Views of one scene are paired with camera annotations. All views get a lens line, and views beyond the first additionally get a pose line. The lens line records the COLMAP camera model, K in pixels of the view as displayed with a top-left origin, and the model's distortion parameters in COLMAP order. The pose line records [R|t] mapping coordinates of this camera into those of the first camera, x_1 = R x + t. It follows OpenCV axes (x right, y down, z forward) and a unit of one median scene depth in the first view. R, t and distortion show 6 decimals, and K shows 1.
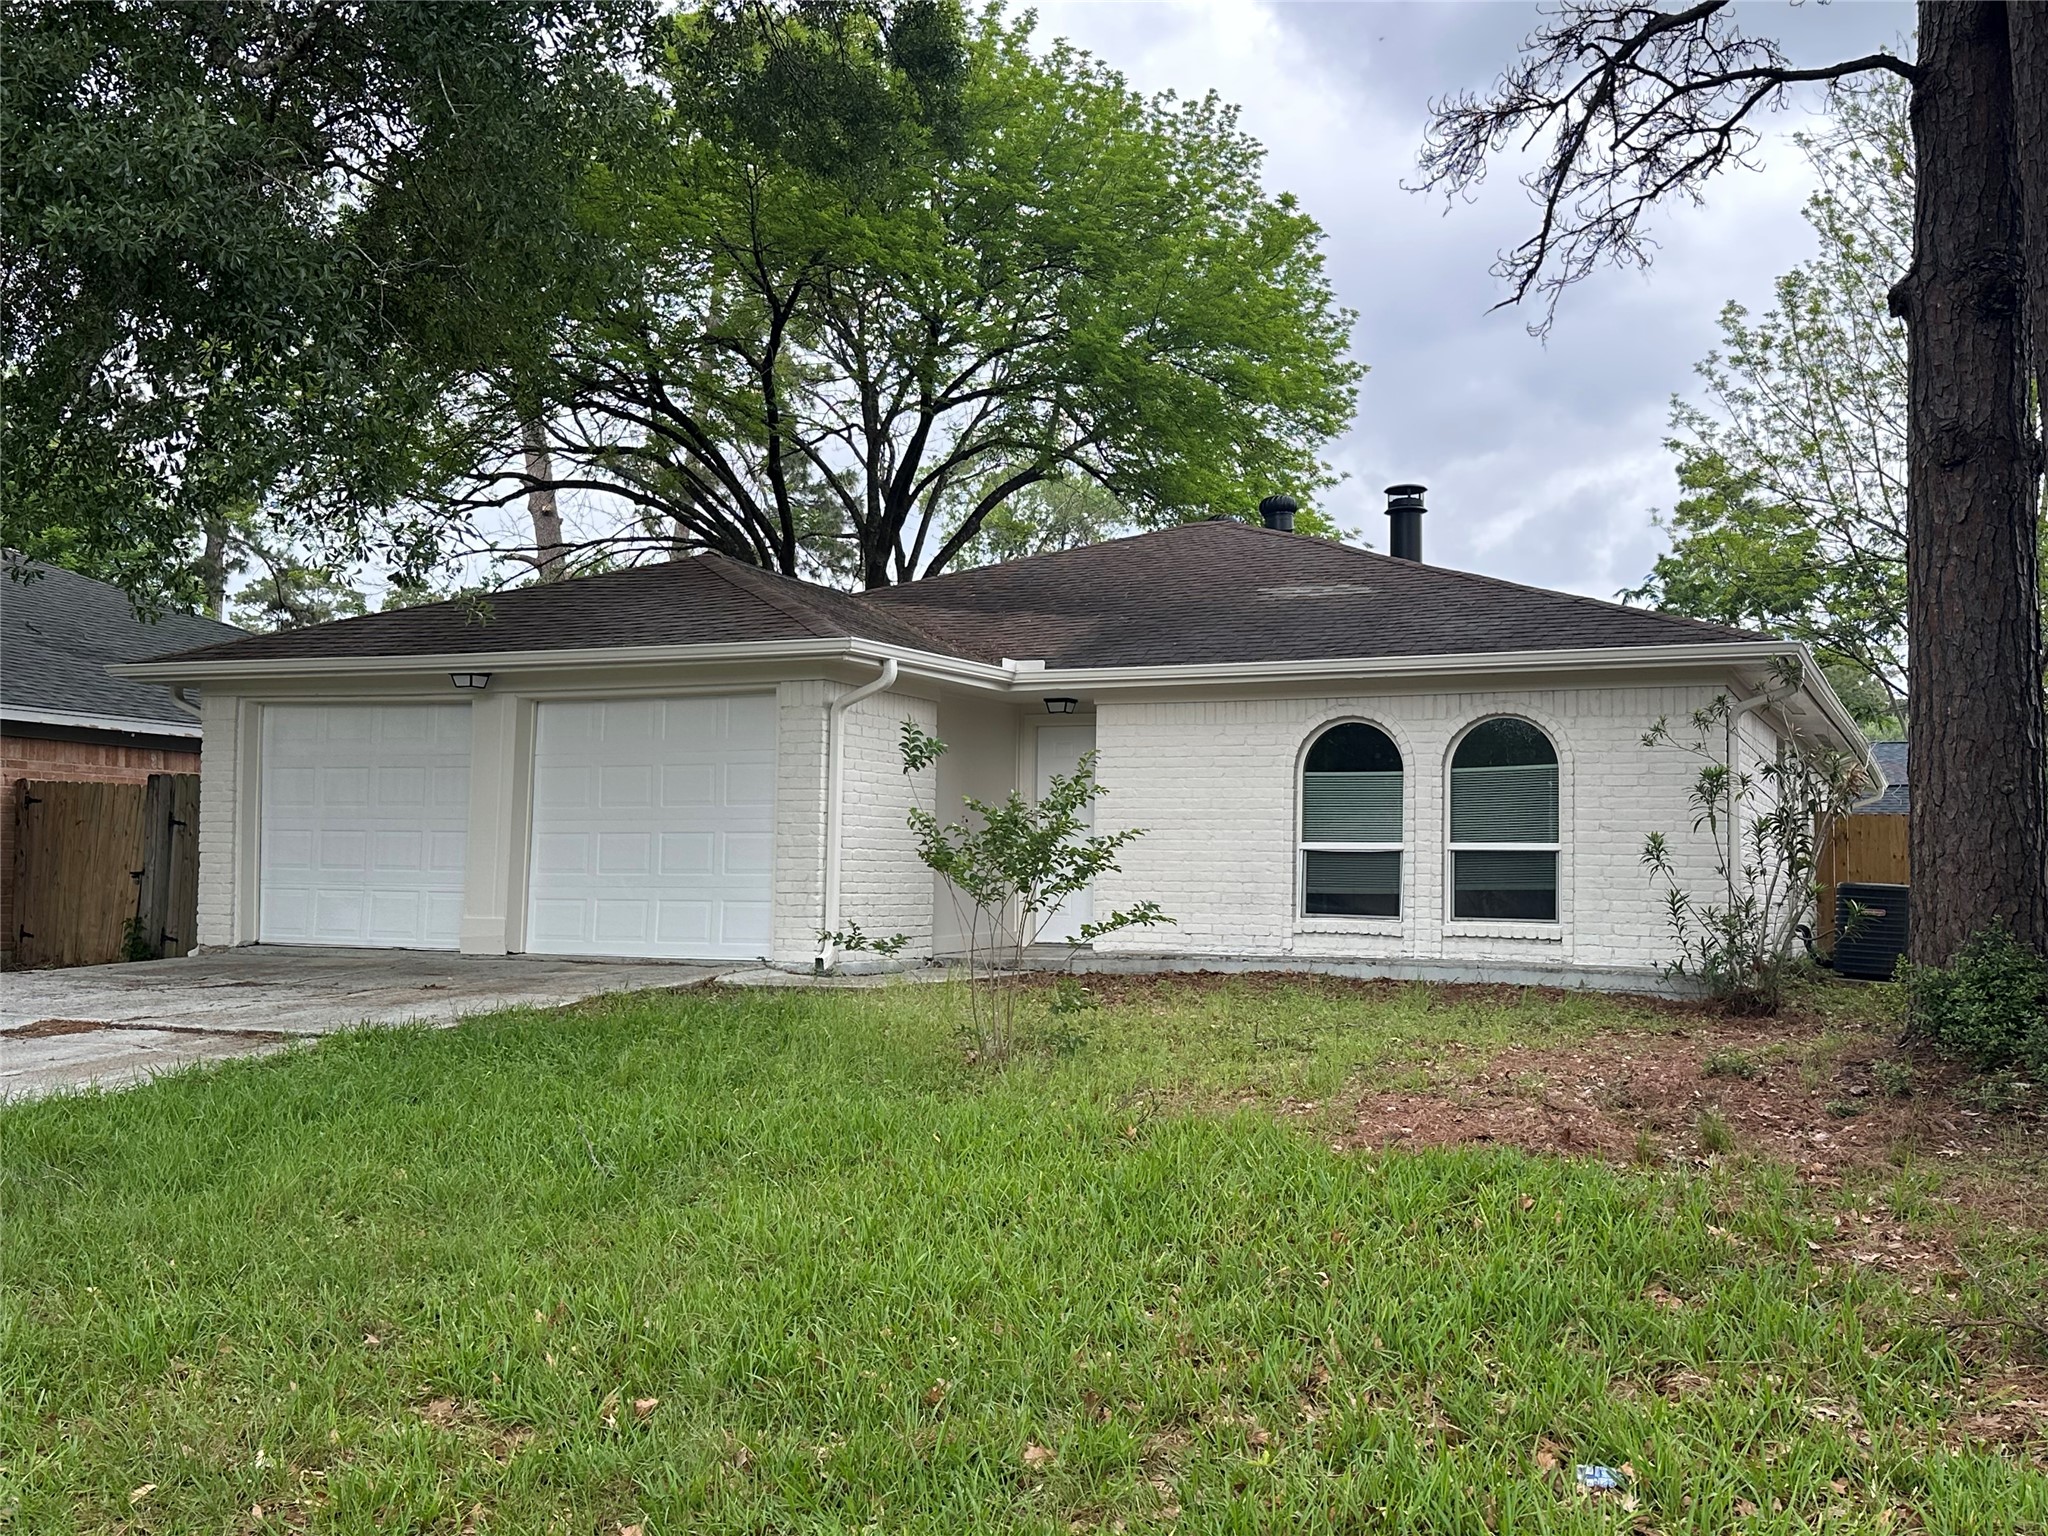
lens RADIAL K [[2022.4, 0, 1010.5], [0, 2022.4, 758.6], [0, 0, 1]] dist [0.163567, -0.787439]
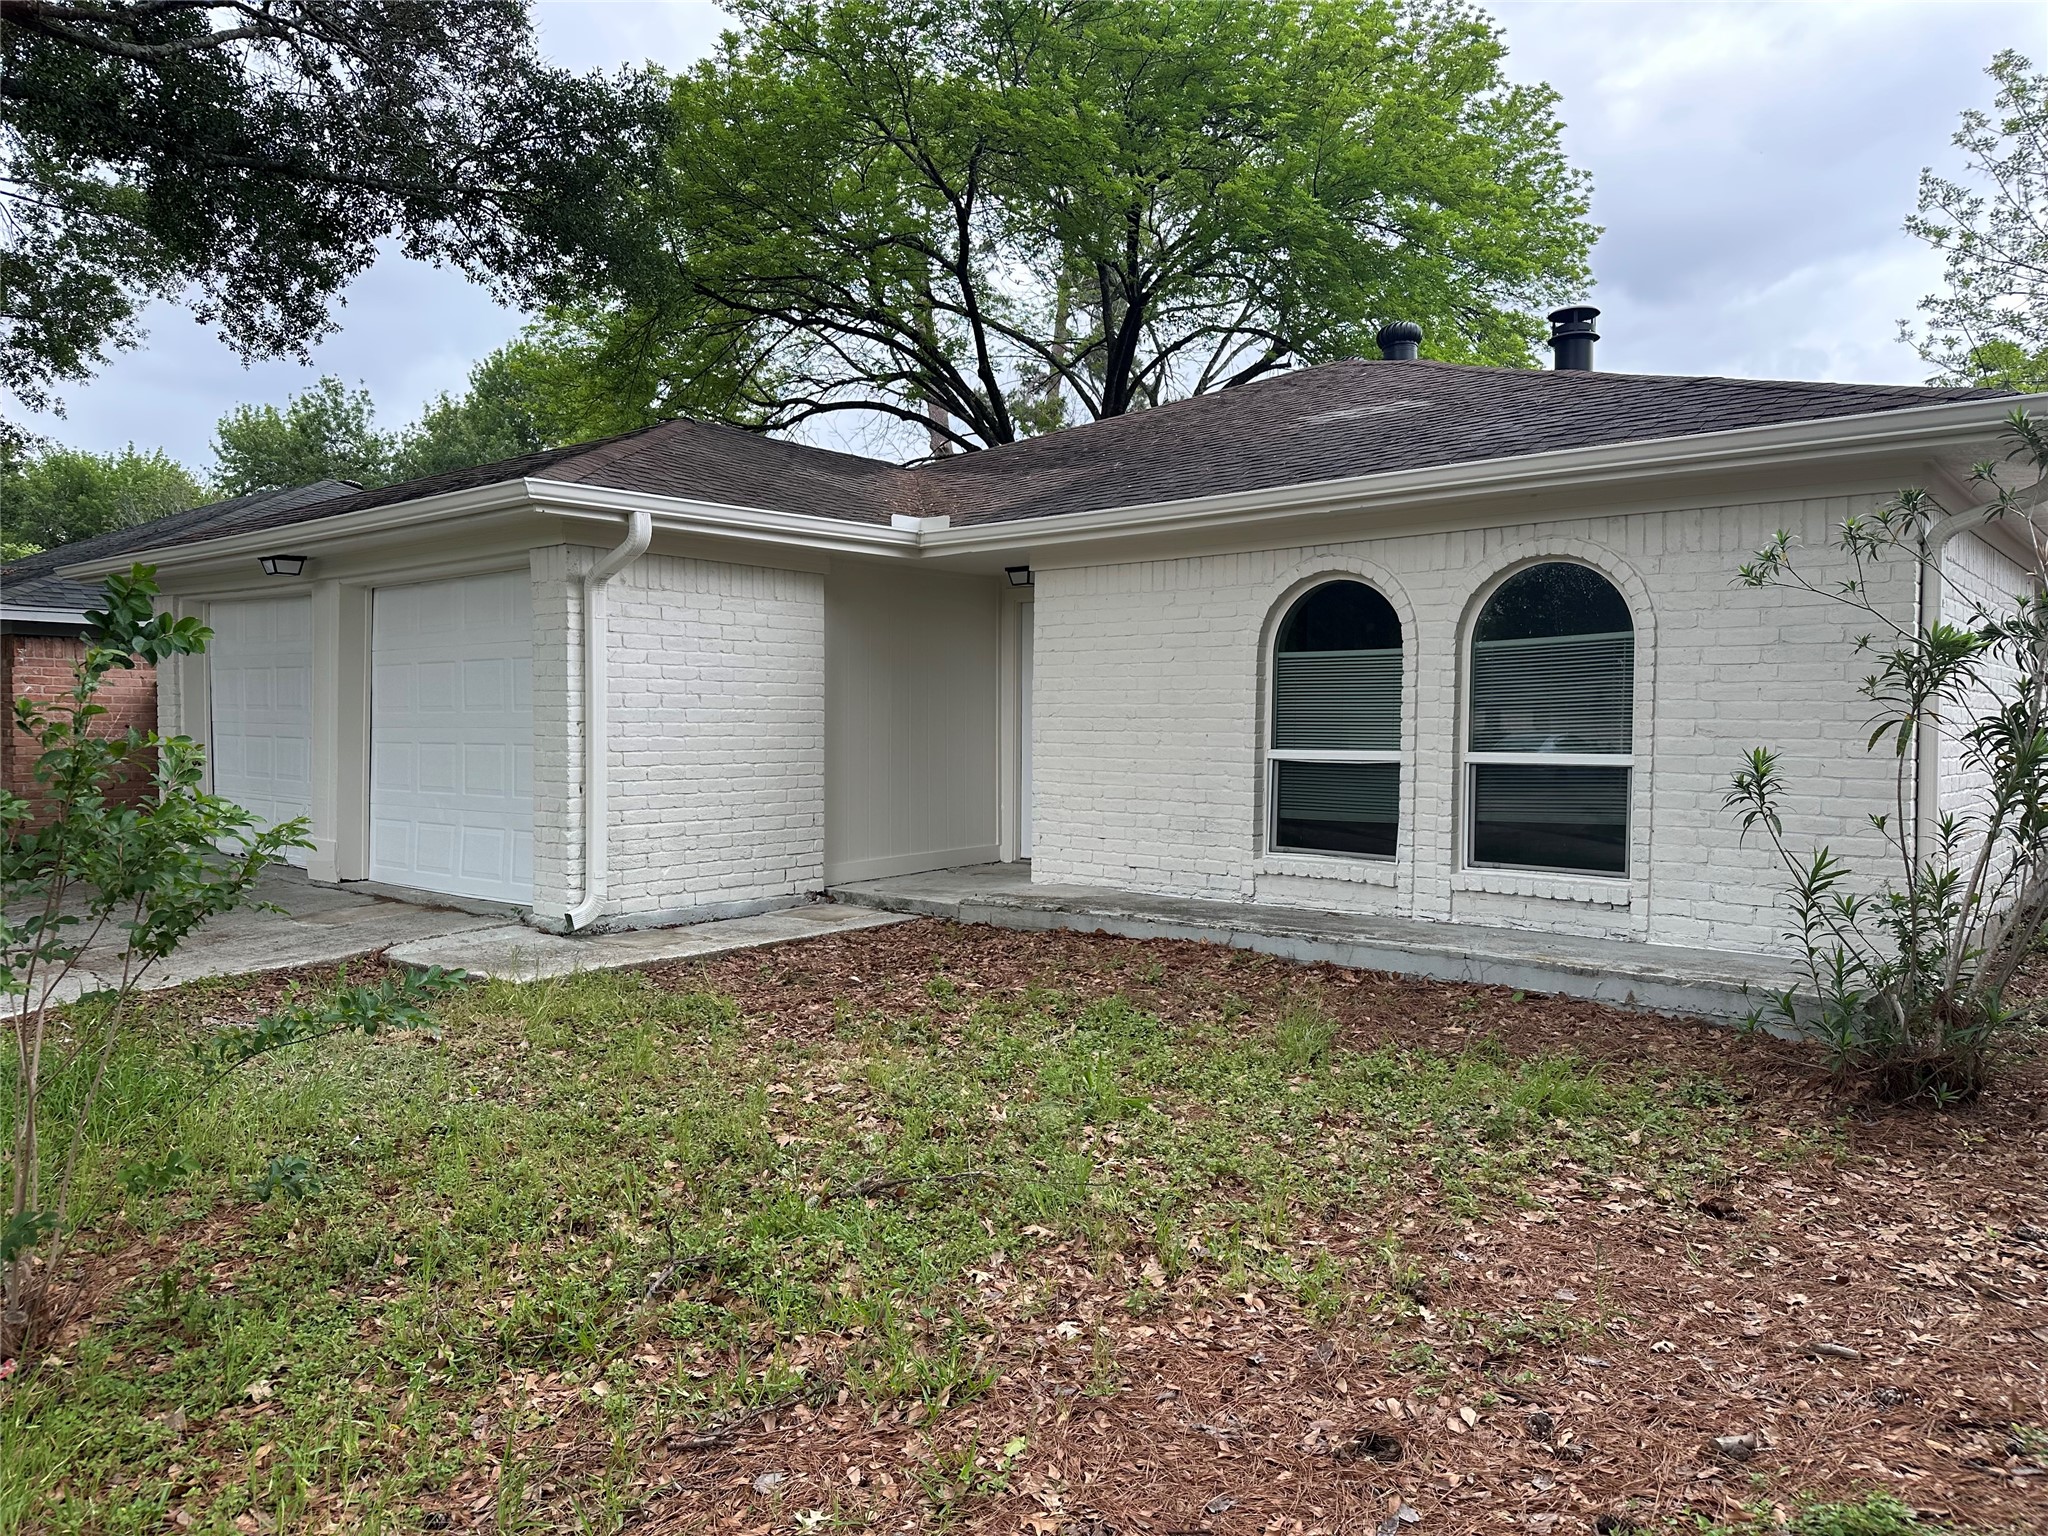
lens RADIAL K [[1412.7, 0, 1024.0], [0, 1412.7, 768.0], [0, 0, 1]] dist [0.153229, -0.290113]
pose [[0.963452, -0.000966, -0.267879, 0.199809], [0.025367, 0.995829, 0.087642, 0.001052], [0.266677, -0.091234, 0.959458, 0.498783]]
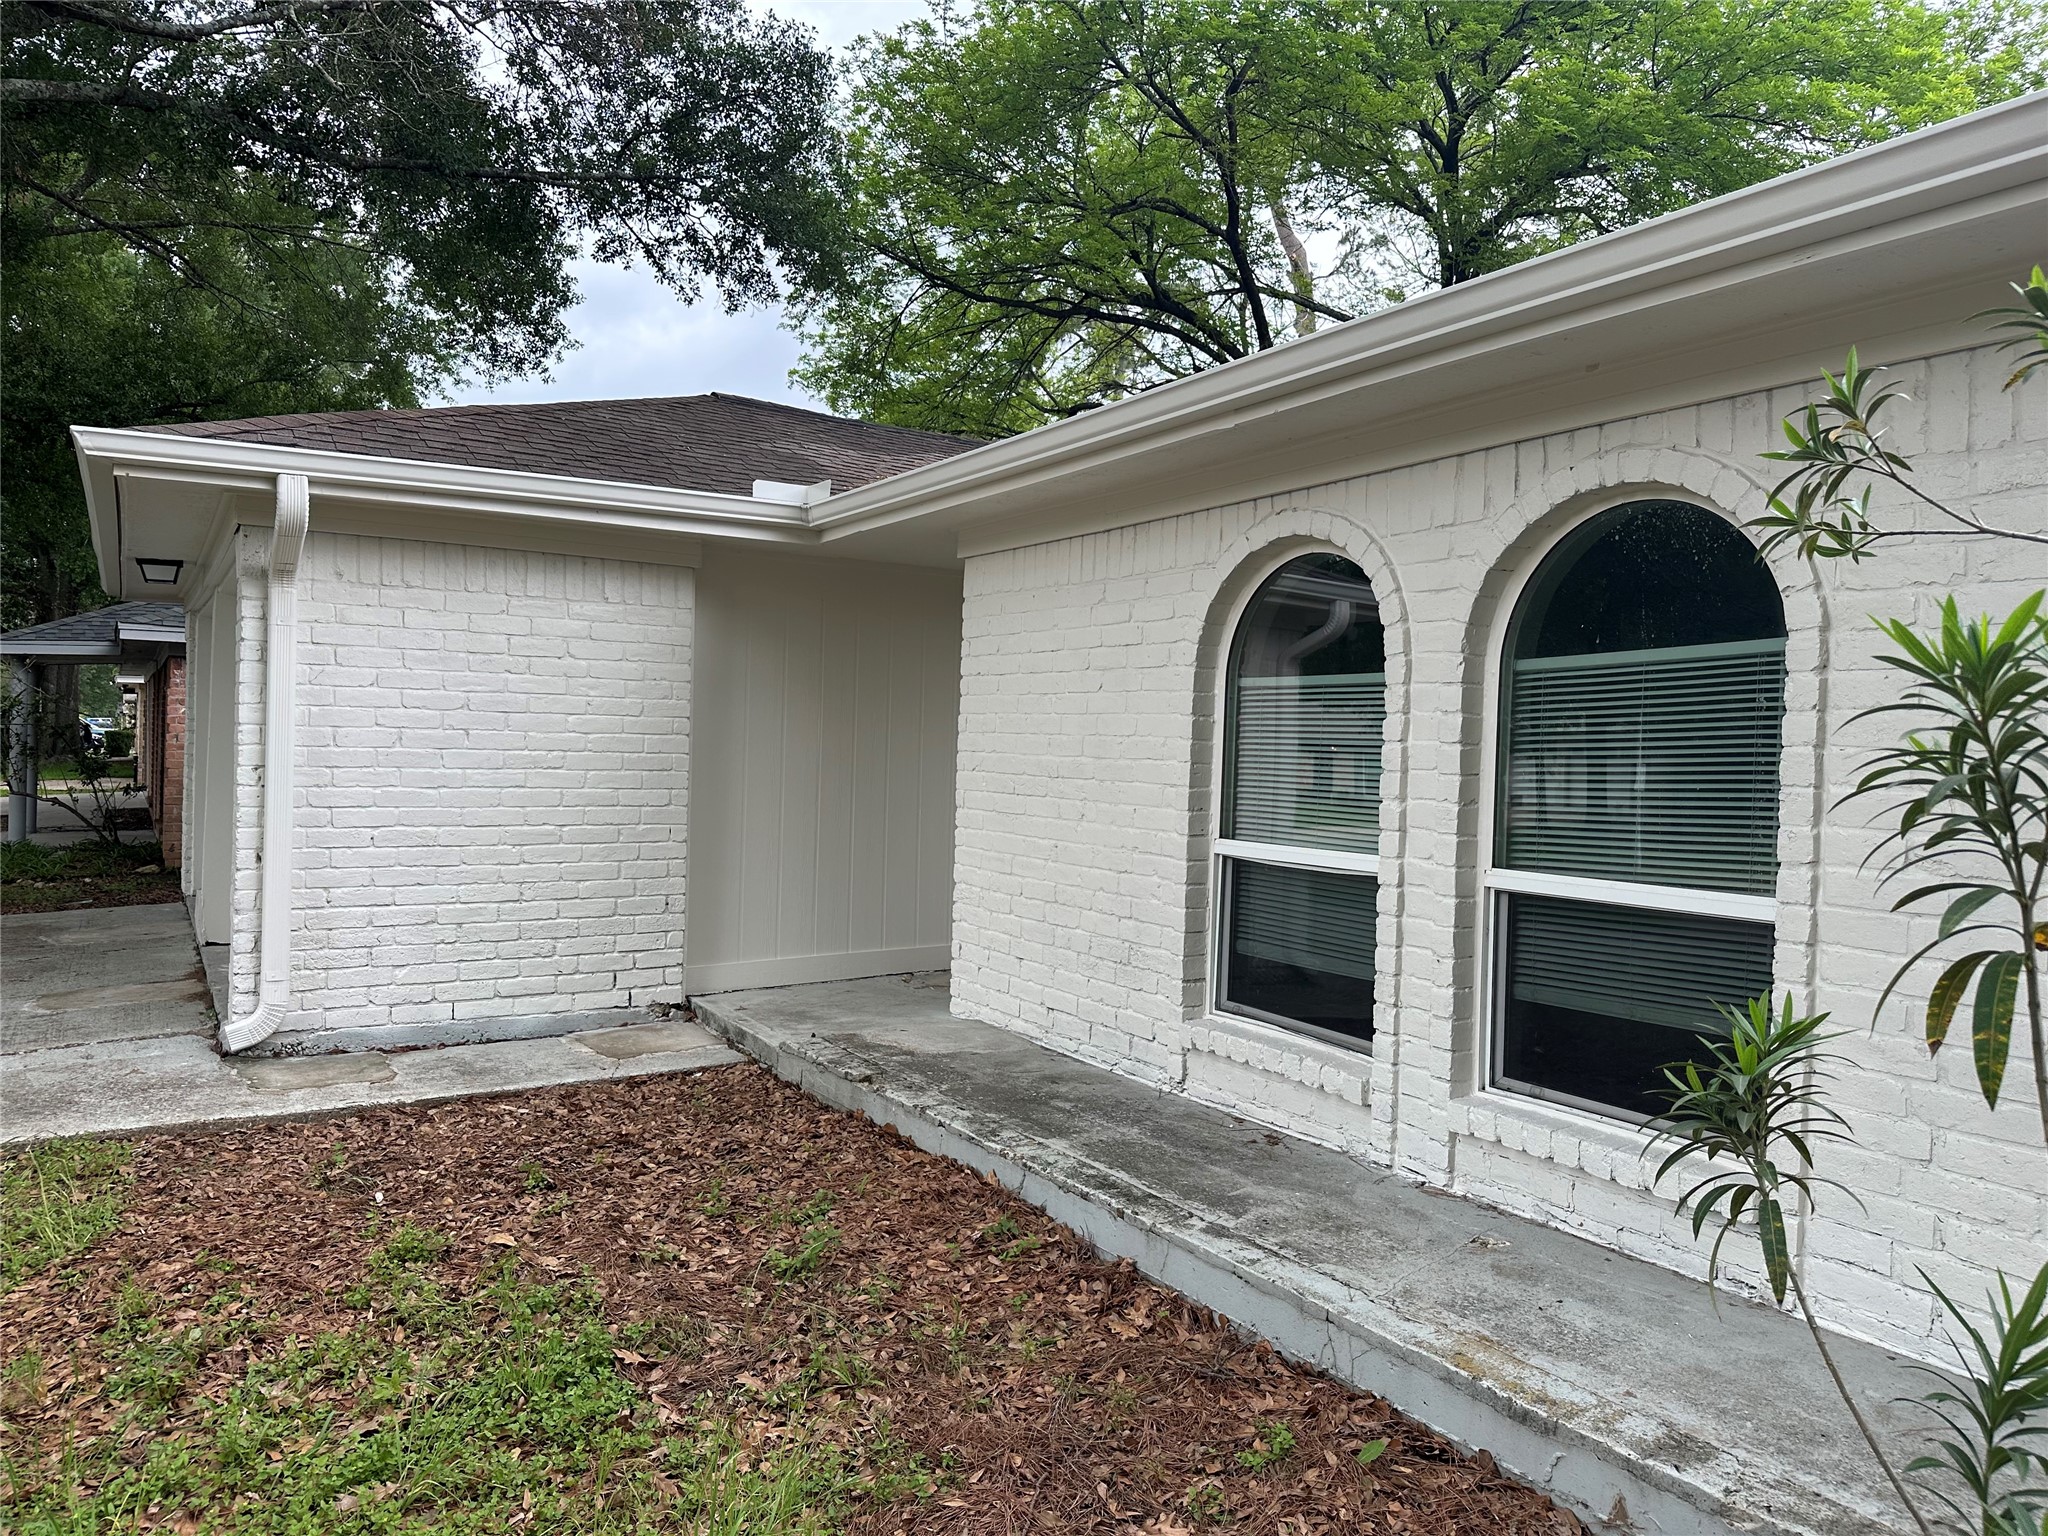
lens RADIAL K [[1412.7, 0, 1024.0], [0, 1412.7, 768.0], [0, 0, 1]] dist [0.153229, -0.290113]
pose [[0.835296, 0.017163, -0.549532, 0.283905], [0.019052, 0.998009, 0.060129, 0.006962], [0.549470, -0.060695, 0.833306, 0.740890]]
